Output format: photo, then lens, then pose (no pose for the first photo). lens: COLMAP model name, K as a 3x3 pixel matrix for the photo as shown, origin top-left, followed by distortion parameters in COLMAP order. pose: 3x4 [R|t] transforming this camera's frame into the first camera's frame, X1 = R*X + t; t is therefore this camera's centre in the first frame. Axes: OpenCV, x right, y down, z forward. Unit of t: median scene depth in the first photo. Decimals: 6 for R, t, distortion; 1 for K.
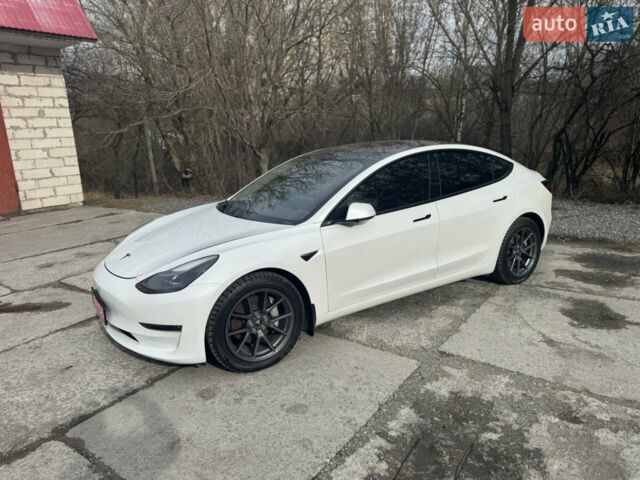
lens RADIAL K [[454.3, 0, 320.0], [0, 454.3, 240.0], [0, 0, 1]] dist [0.060197, -0.091003]
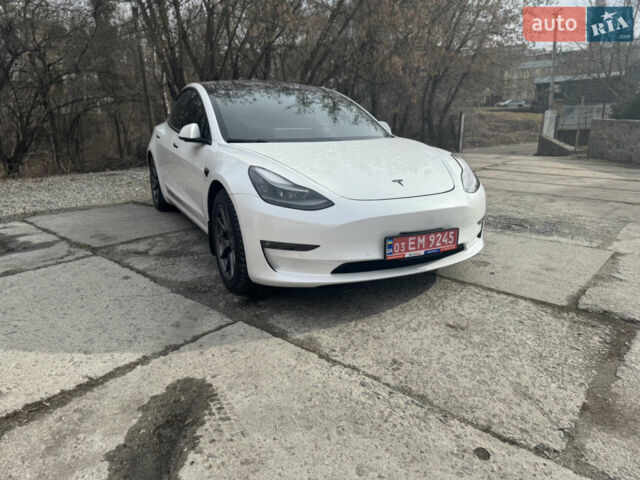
lens RADIAL K [[454.3, 0, 320.0], [0, 454.3, 240.0], [0, 0, 1]] dist [0.060197, -0.091003]
pose [[0.096165, -0.224137, 0.969802, -1.181854], [0.237902, 0.951254, 0.196260, -0.055824], [-0.966517, 0.211844, 0.144799, 0.992631]]
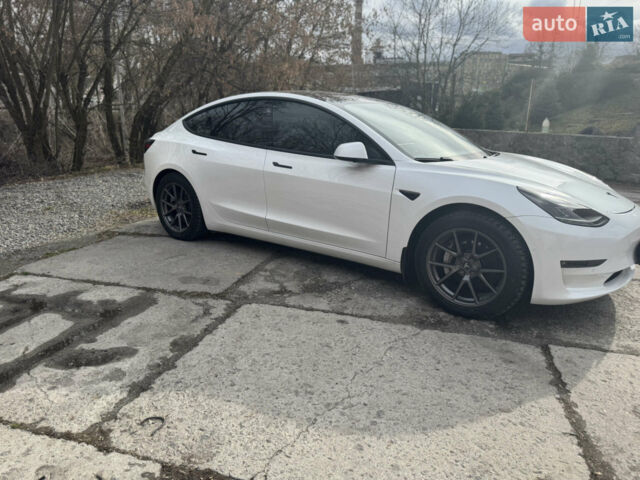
lens RADIAL K [[454.3, 0, 320.0], [0, 454.3, 240.0], [0, 0, 1]] dist [0.060197, -0.091003]
pose [[-0.344297, -0.207188, 0.915714, -1.027484], [0.228555, 0.927508, 0.295791, -0.264790], [-0.910616, 0.311131, -0.271985, 1.705257]]
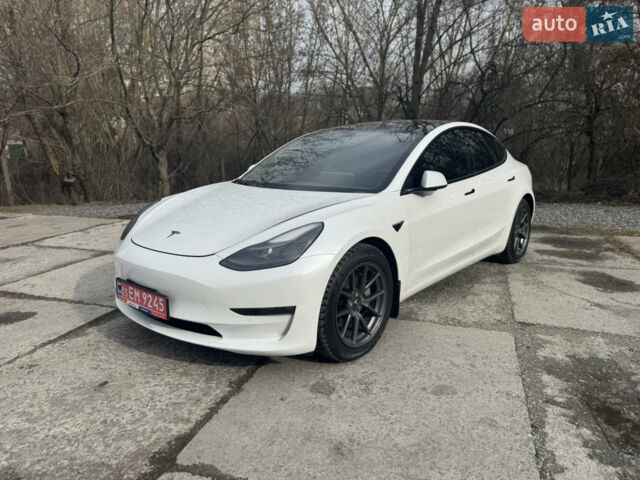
lens RADIAL K [[454.3, 0, 320.0], [0, 454.3, 240.0], [0, 0, 1]] dist [0.060197, -0.091003]
pose [[0.958213, -0.029379, 0.284544, -0.385646], [0.039221, 0.998811, -0.028952, 0.074453], [-0.283355, 0.038902, 0.958226, 0.164154]]
